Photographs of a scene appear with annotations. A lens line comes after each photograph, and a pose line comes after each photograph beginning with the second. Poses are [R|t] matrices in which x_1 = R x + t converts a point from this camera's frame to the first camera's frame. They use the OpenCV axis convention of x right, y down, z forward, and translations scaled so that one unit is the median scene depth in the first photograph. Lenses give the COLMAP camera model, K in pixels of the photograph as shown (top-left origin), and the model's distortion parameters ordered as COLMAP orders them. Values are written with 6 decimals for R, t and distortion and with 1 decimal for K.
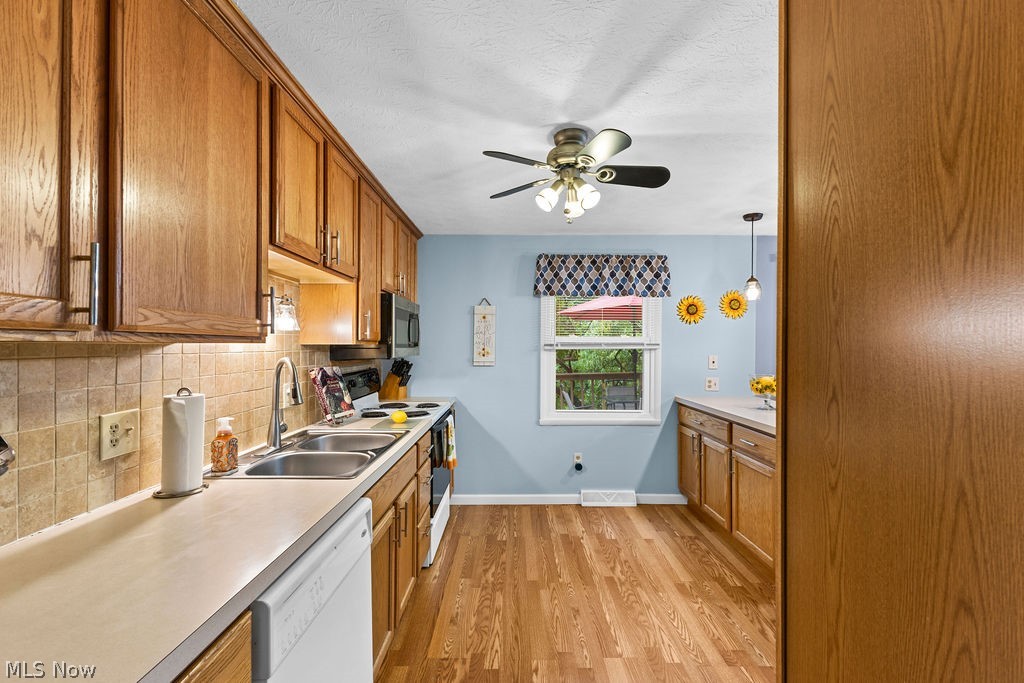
lens RADIAL K [[442.8, 0, 510.9], [0, 442.8, 345.2], [0, 0, 1]] dist [0.009178, -0.001852]
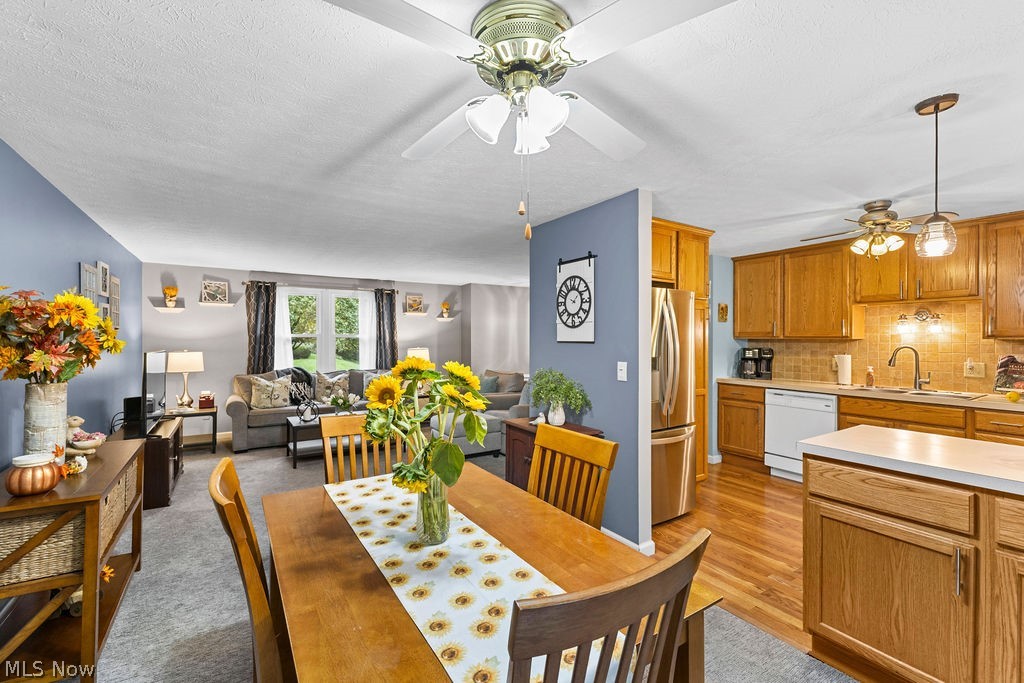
lens RADIAL K [[442.8, 0, 506.7], [0, 442.8, 338.2], [0, 0, 1]] dist [0.009178, -0.001852]
pose [[-0.840783, -0.005201, -0.541347, 1.106399], [-0.004645, 0.999986, -0.002394, 0.003563], [0.541352, 0.000501, -0.840796, 0.862091]]
